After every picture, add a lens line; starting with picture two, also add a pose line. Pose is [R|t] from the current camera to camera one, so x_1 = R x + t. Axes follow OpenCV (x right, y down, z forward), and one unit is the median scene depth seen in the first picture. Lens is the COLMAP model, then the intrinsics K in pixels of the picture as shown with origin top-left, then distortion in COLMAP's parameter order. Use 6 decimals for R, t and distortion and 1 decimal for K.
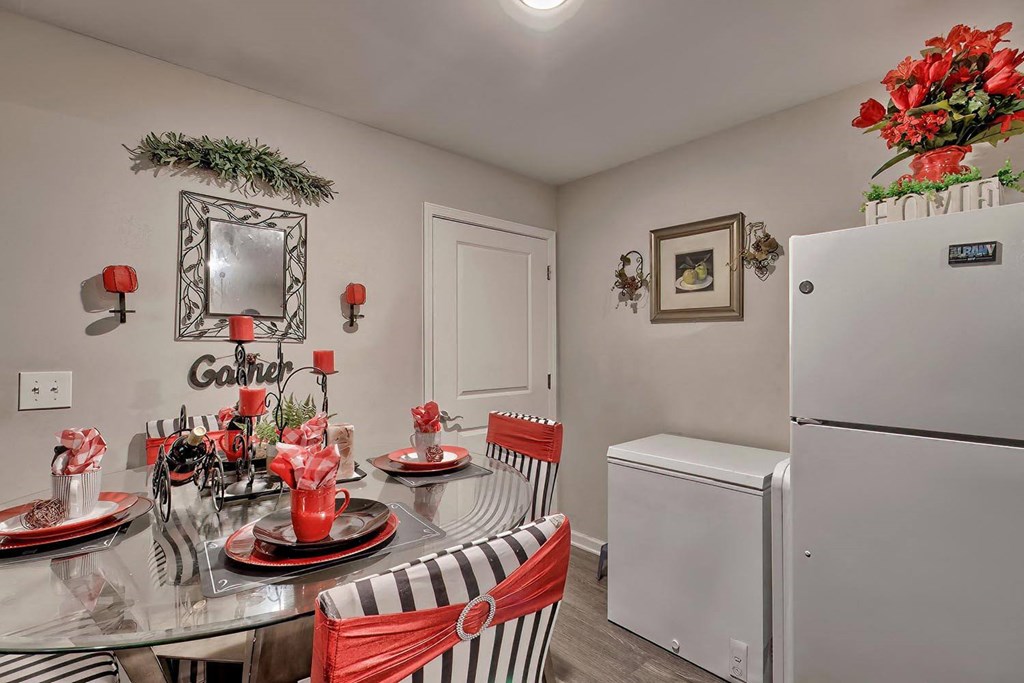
lens RADIAL K [[477.0, 0, 509.4], [0, 477.0, 341.3], [0, 0, 1]] dist [0.003913, 0.000756]
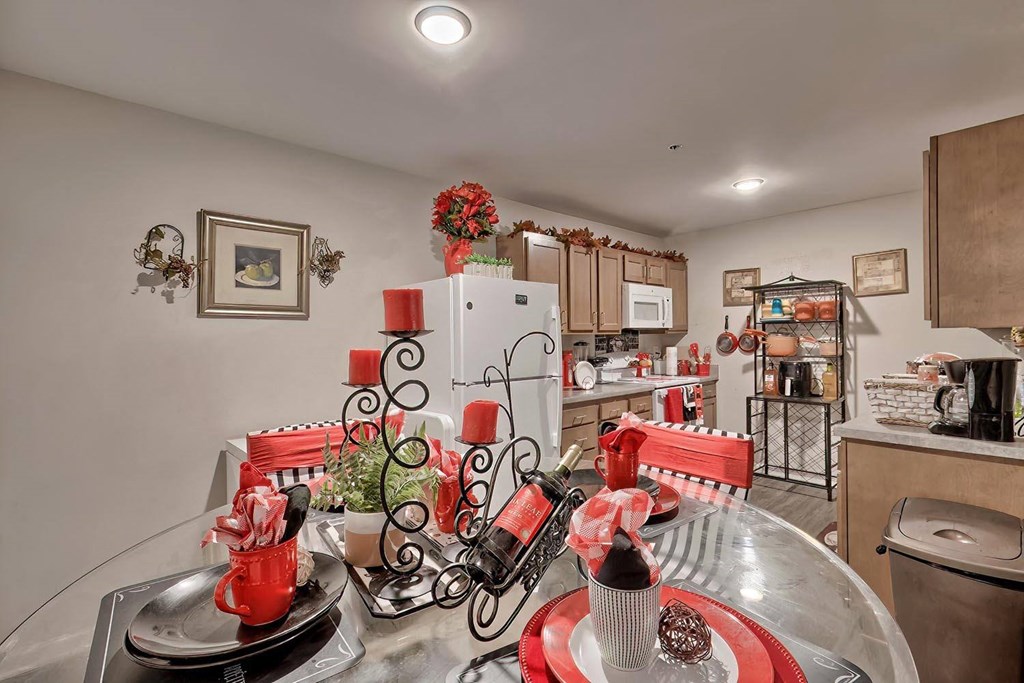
lens RADIAL K [[477.0, 0, 514.4], [0, 477.0, 337.0], [0, 0, 1]] dist [0.003913, 0.000756]
pose [[-0.001375, 0.003330, 0.999994, -0.797290], [0.003220, 0.999989, -0.003325, 0.003626], [-0.999994, 0.003216, -0.001386, 0.617752]]
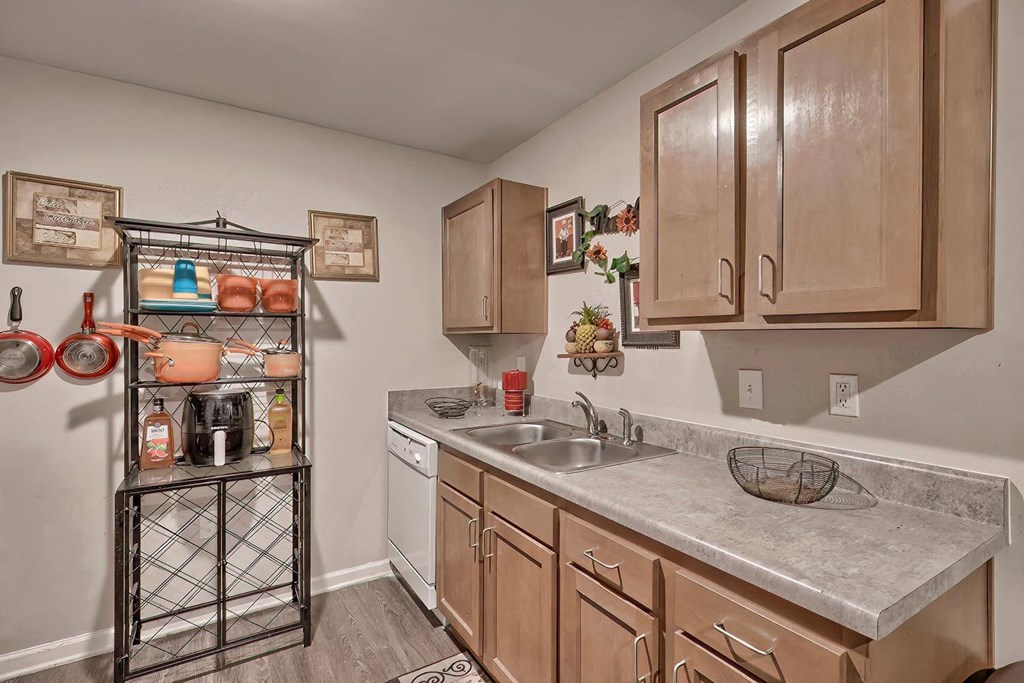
lens RADIAL K [[477.0, 0, 518.3], [0, 477.0, 340.9], [0, 0, 1]] dist [0.003913, 0.000756]
pose [[-0.983771, 0.002355, 0.179411, 0.499821], [0.001038, 0.999972, -0.007433, 0.004707], [-0.179424, -0.007126, -0.983746, 0.287707]]
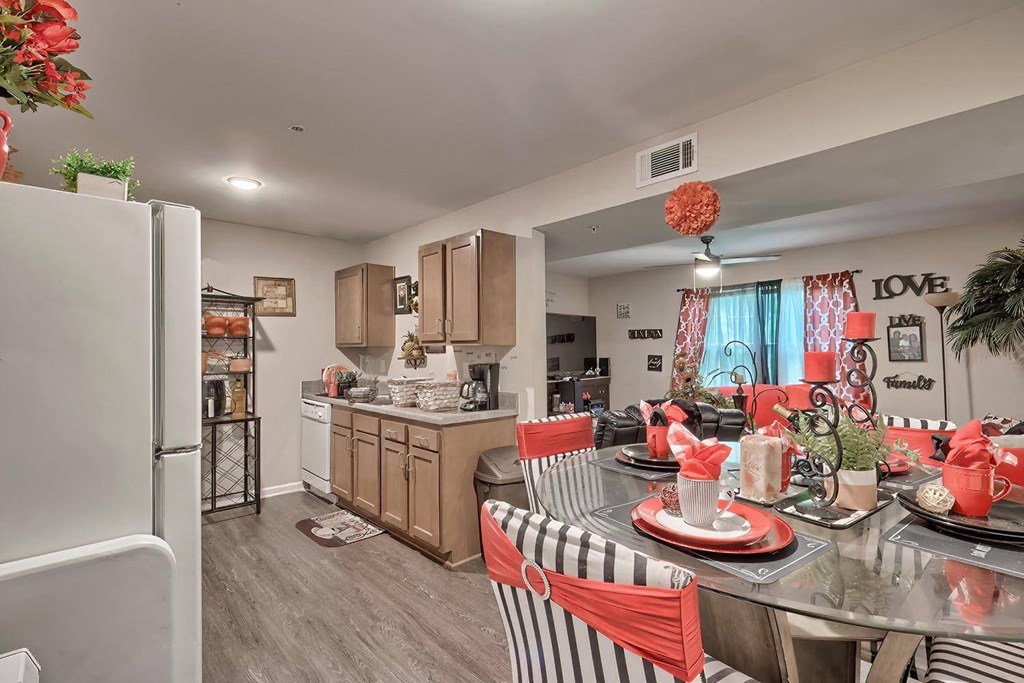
lens RADIAL K [[477.0, 0, 507.4], [0, 477.0, 341.5], [0, 0, 1]] dist [0.003913, 0.000756]
pose [[-0.999823, 0.011196, 0.015092, 0.078087], [0.010804, 0.999608, -0.025846, 0.017036], [-0.015376, -0.025679, -0.999552, 1.311617]]
